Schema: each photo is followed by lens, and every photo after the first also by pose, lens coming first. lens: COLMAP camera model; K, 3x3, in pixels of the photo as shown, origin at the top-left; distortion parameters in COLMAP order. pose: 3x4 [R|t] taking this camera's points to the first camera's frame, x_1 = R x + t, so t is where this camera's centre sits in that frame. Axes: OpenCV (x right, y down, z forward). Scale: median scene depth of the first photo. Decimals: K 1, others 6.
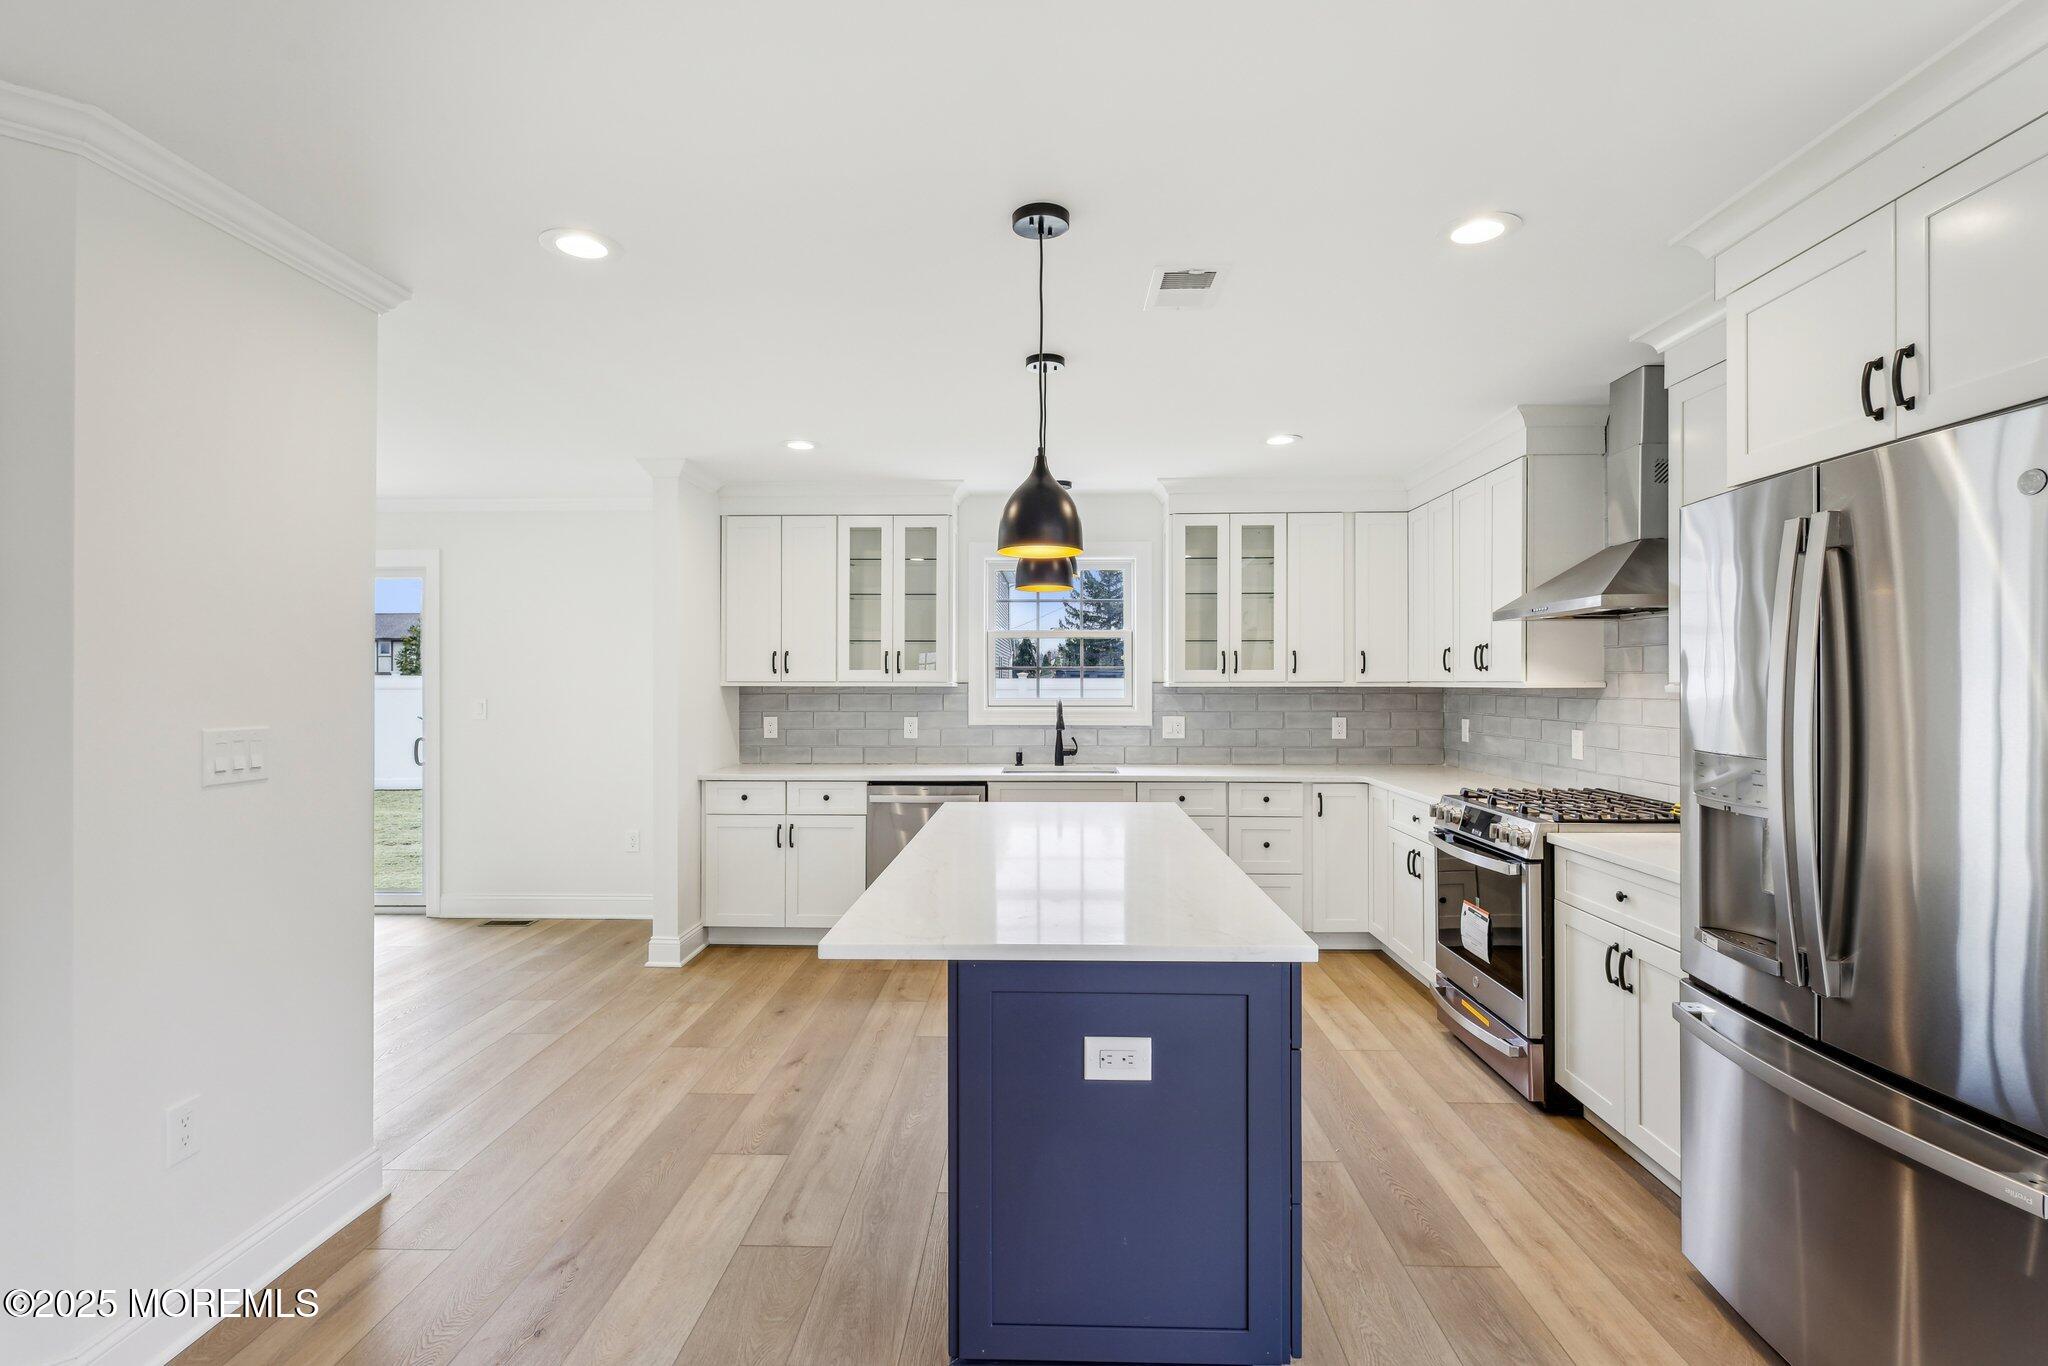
lens RADIAL K [[963.6, 0, 1028.1], [0, 963.6, 684.6], [0, 0, 1]] dist [-0.001610, 0.000199]
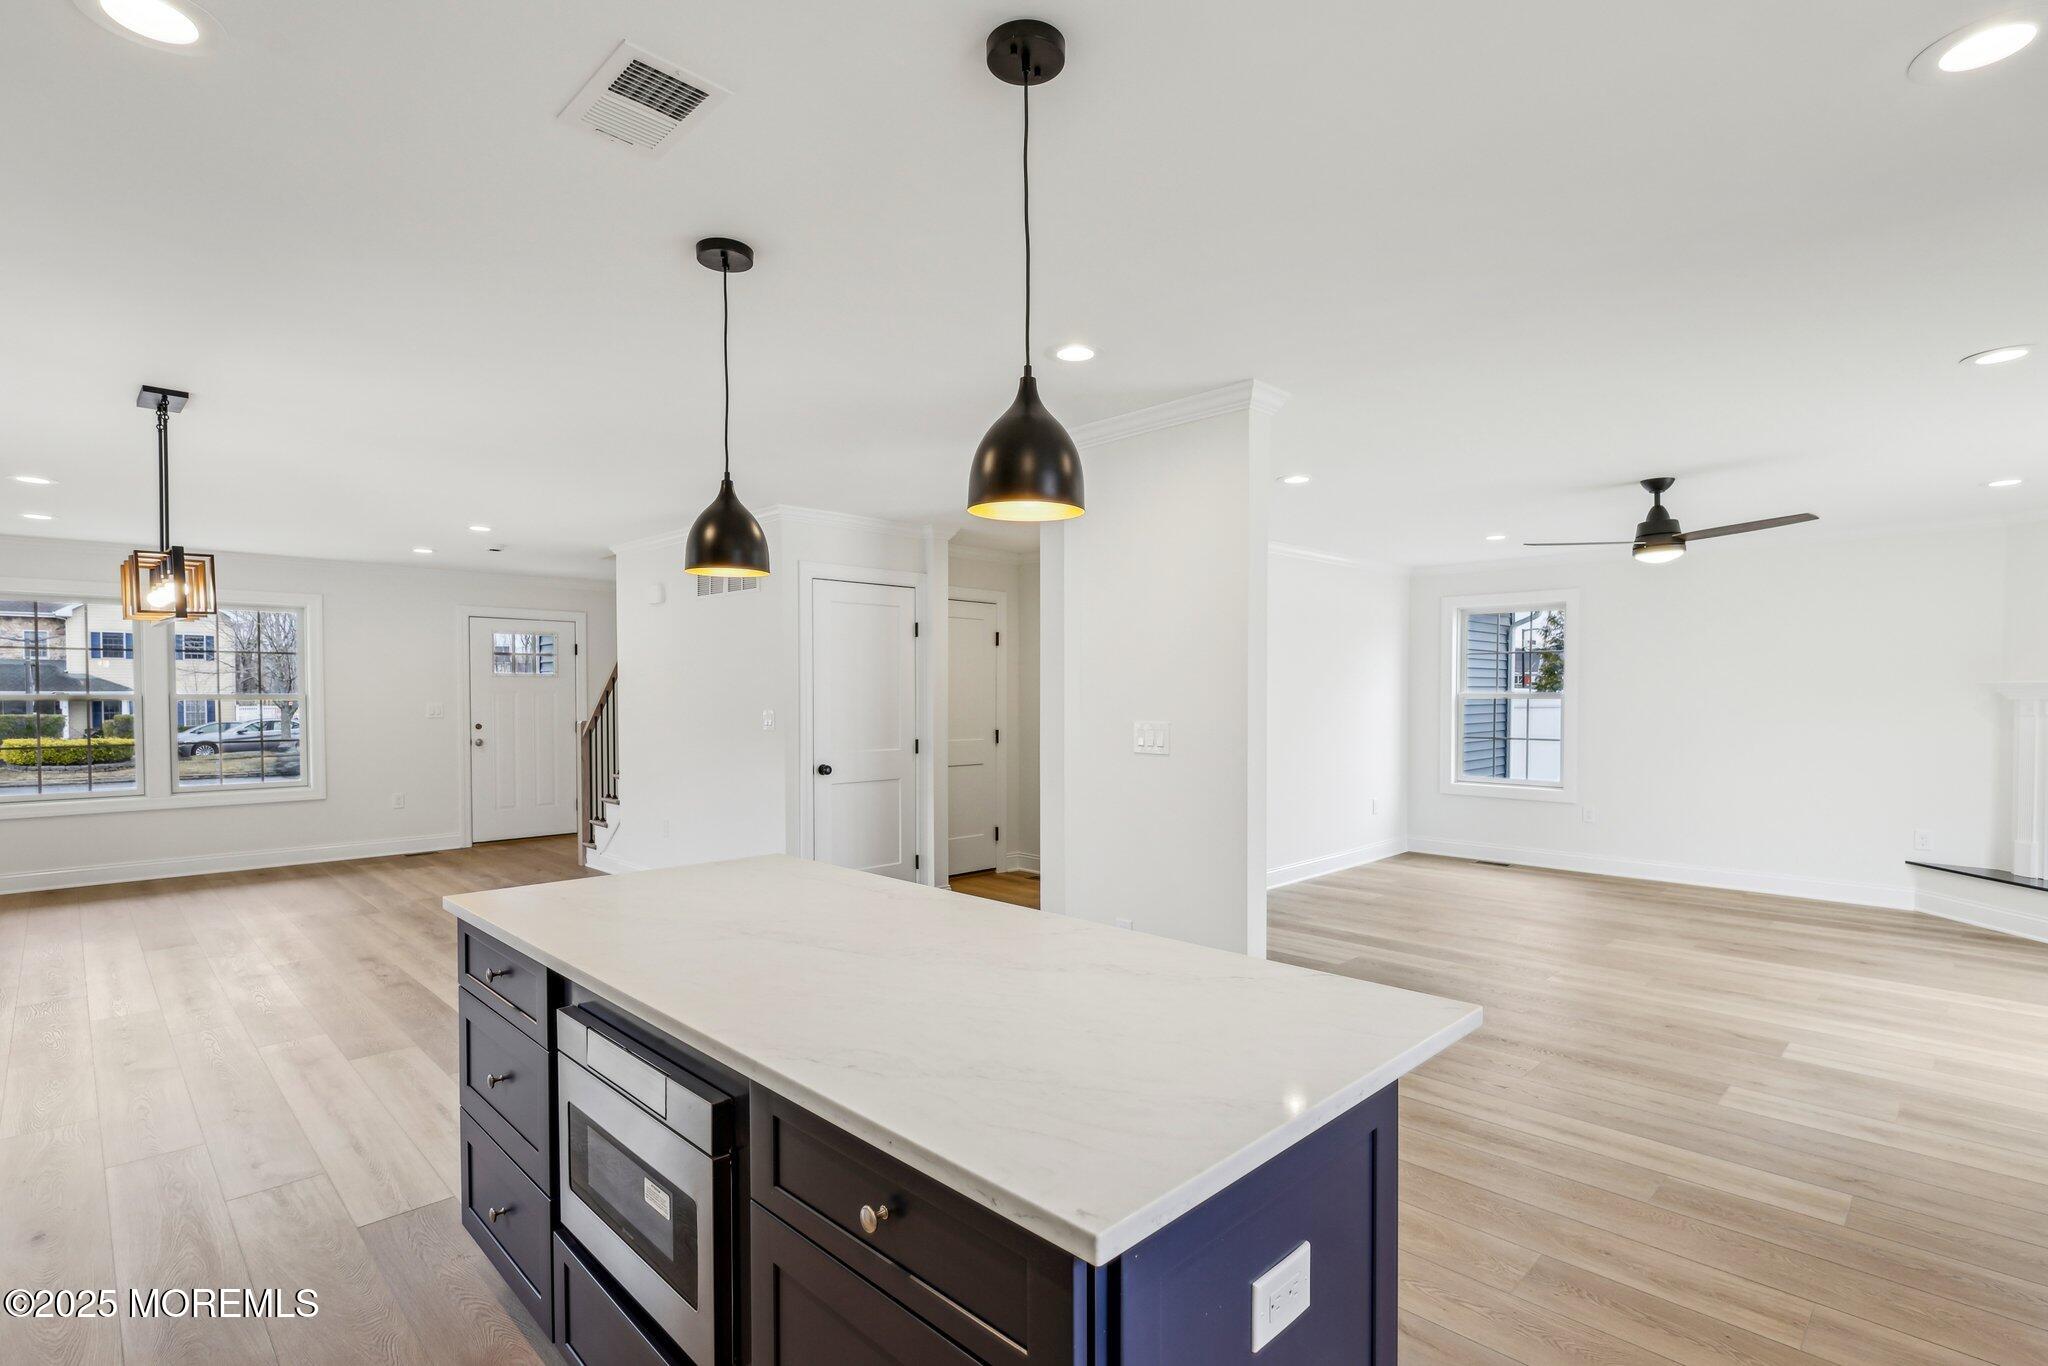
lens RADIAL K [[979.5, 0, 1018.6], [0, 979.5, 714.3], [0, 0, 1]] dist [-0.001723, -0.000079]
pose [[-0.692901, 0.016251, -0.720849, 0.241966], [-0.001693, 0.999707, 0.024164, -0.003125], [0.721031, 0.017964, -0.692670, 0.840768]]
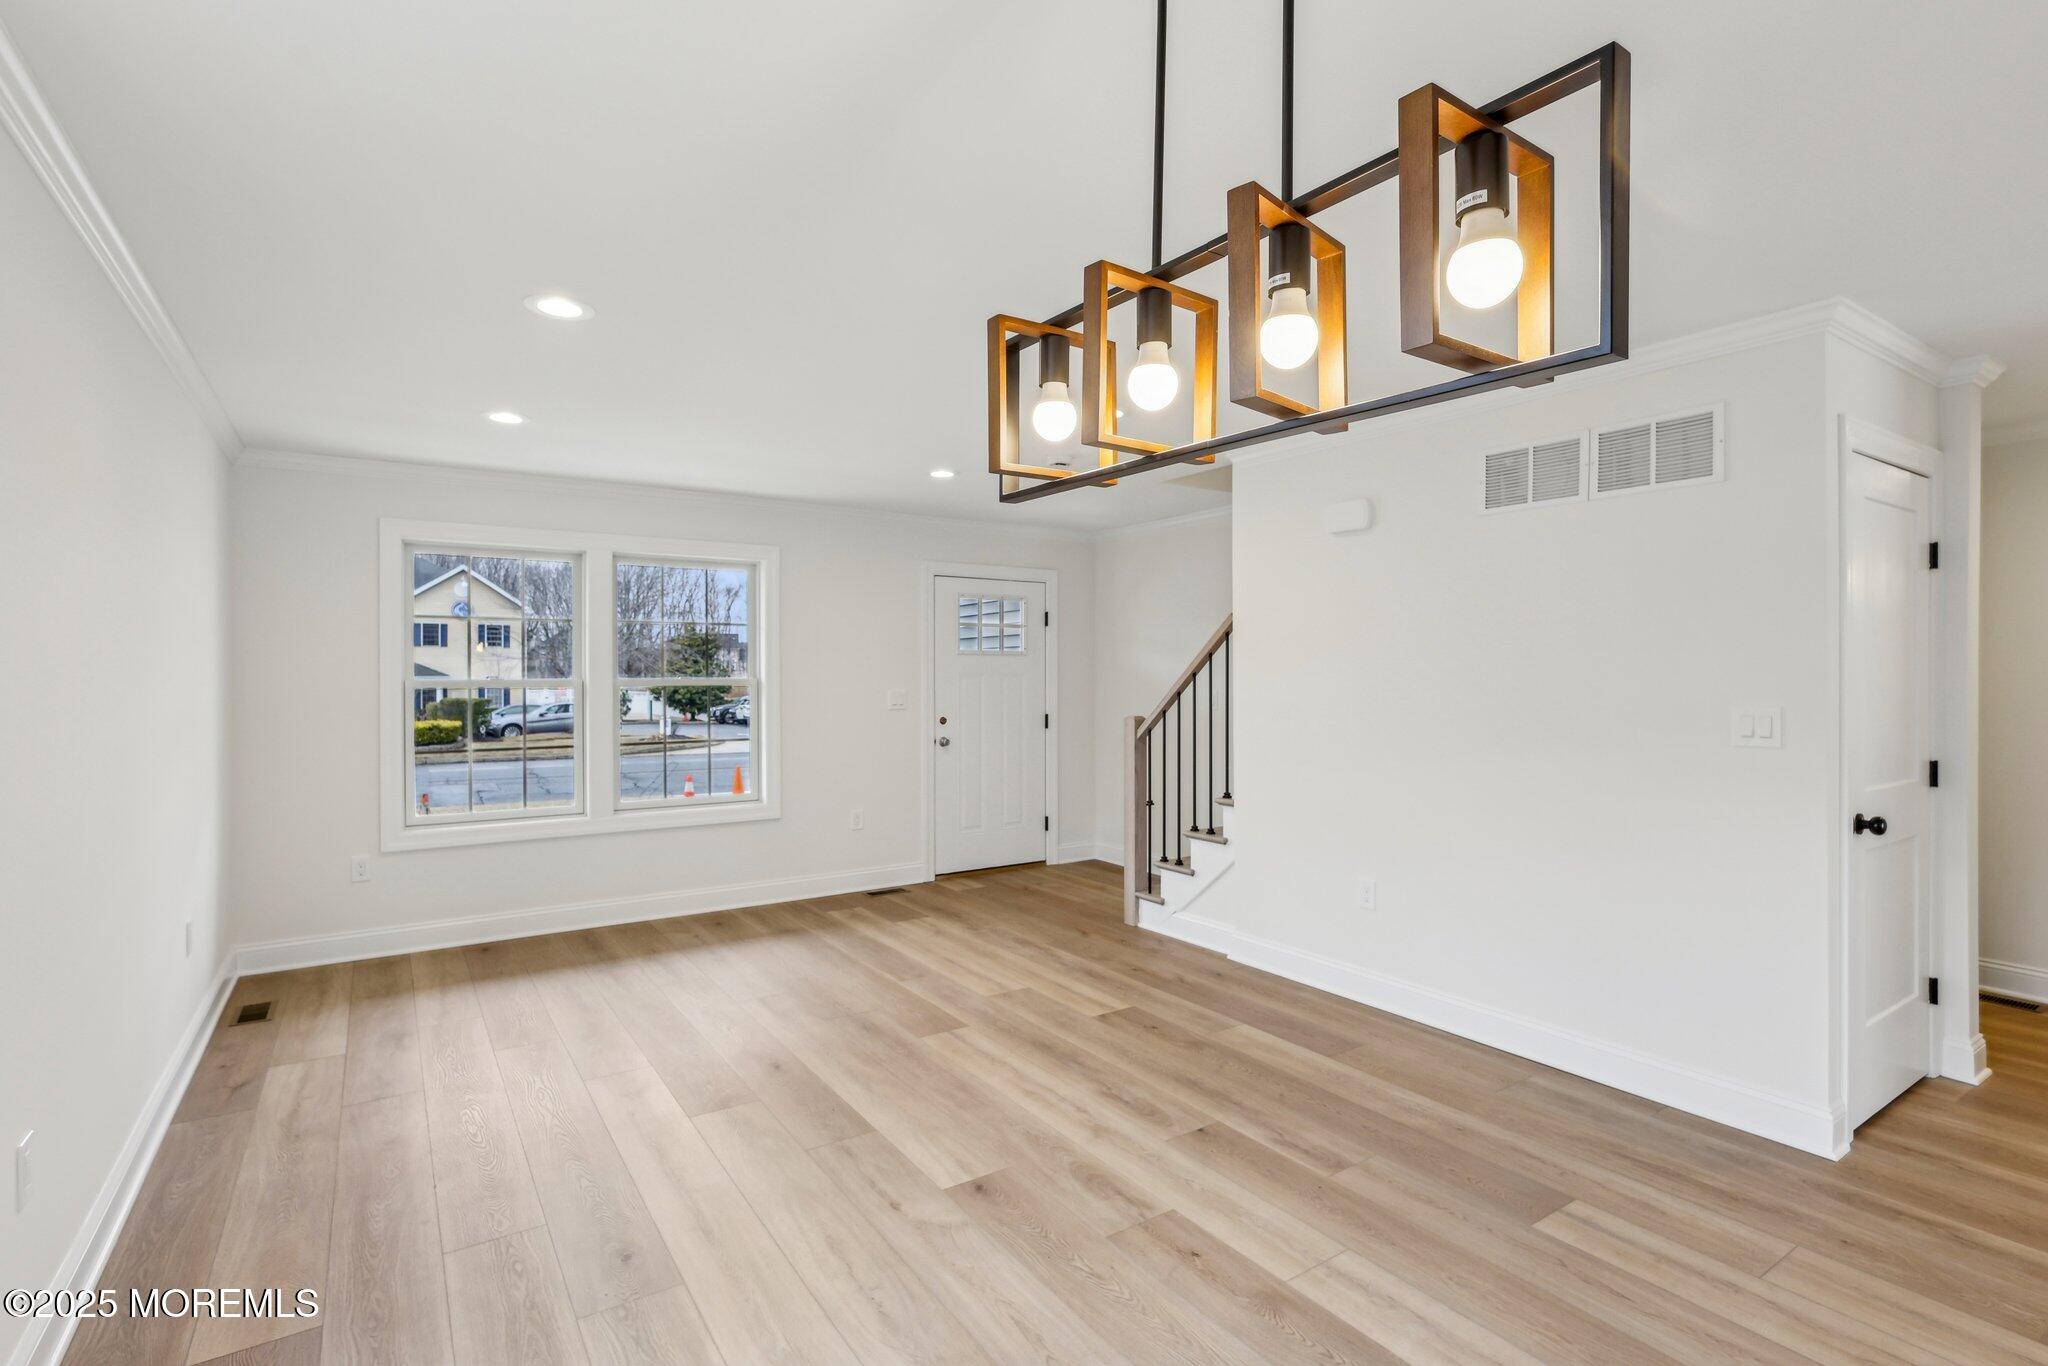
lens RADIAL K [[970.4, 0, 1024.0], [0, 970.4, 683.0], [0, 0, 1]] dist [-0.000613, 0.000419]
pose [[-0.814800, 0.006116, -0.579710, 0.318347], [0.000829, 0.999956, 0.009385, -0.000495], [0.579741, 0.007166, -0.814769, 0.085266]]
